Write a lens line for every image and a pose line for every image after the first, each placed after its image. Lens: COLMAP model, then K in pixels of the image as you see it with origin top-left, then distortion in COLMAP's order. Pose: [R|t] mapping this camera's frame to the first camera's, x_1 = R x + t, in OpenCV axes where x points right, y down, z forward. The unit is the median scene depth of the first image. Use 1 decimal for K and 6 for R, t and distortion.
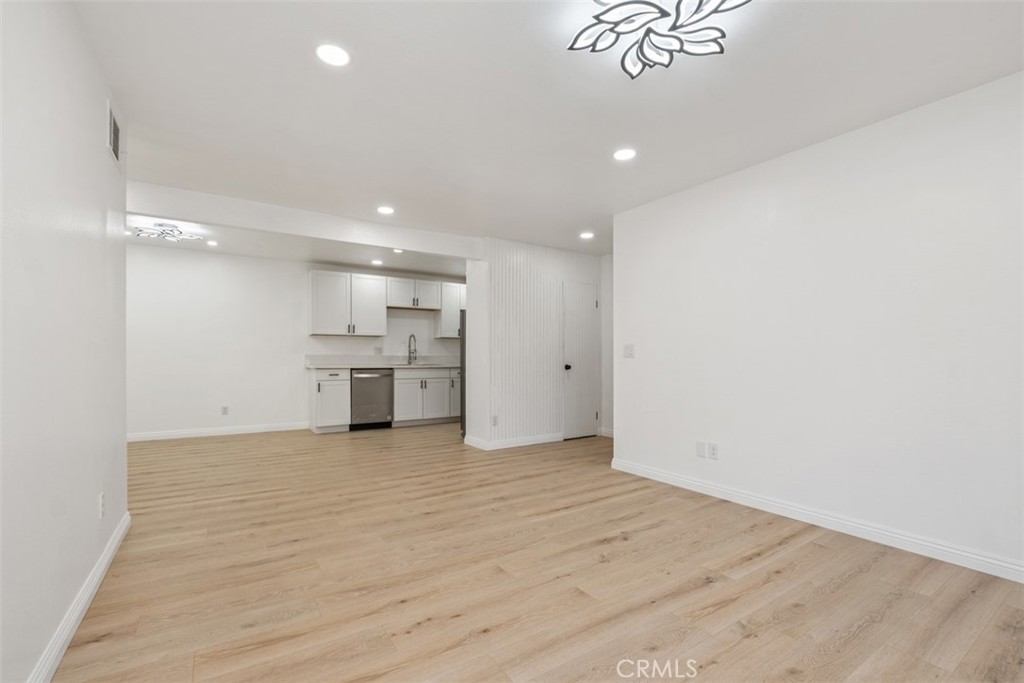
lens RADIAL K [[447.1, 0, 511.7], [0, 447.1, 356.7], [0, 0, 1]] dist [-0.008082, -0.000119]
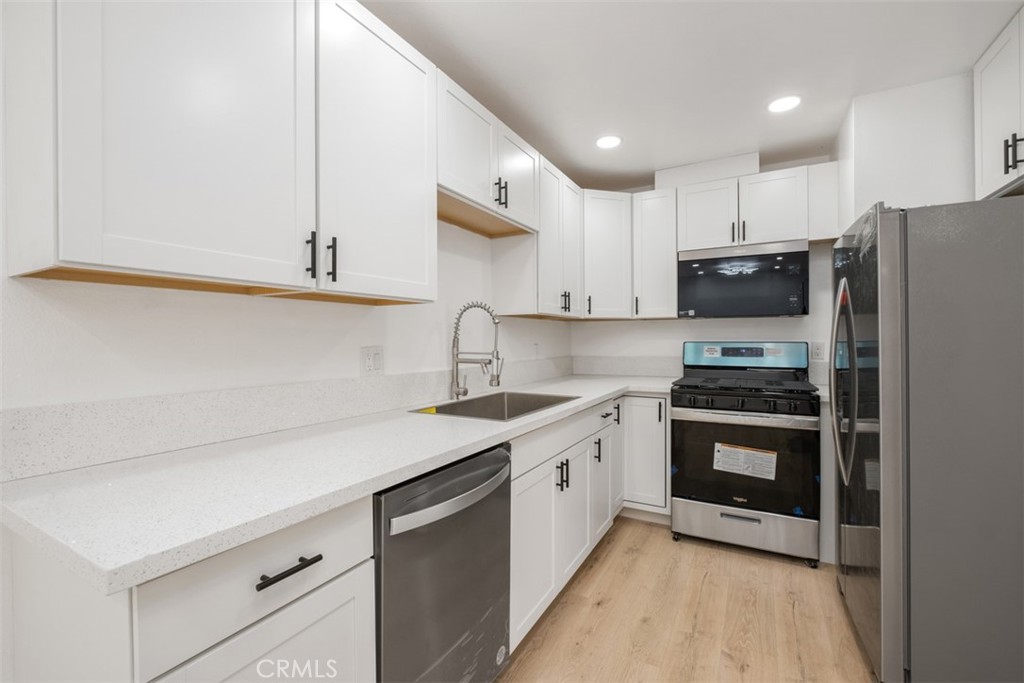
lens RADIAL K [[444.7, 0, 510.8], [0, 444.7, 339.4], [0, 0, 1]] dist [-0.006893, -0.000149]
pose [[0.891310, -0.005666, 0.453359, -0.750880], [0.006243, 0.999980, 0.000224, -0.054897], [-0.453352, 0.002631, 0.891328, 1.601186]]
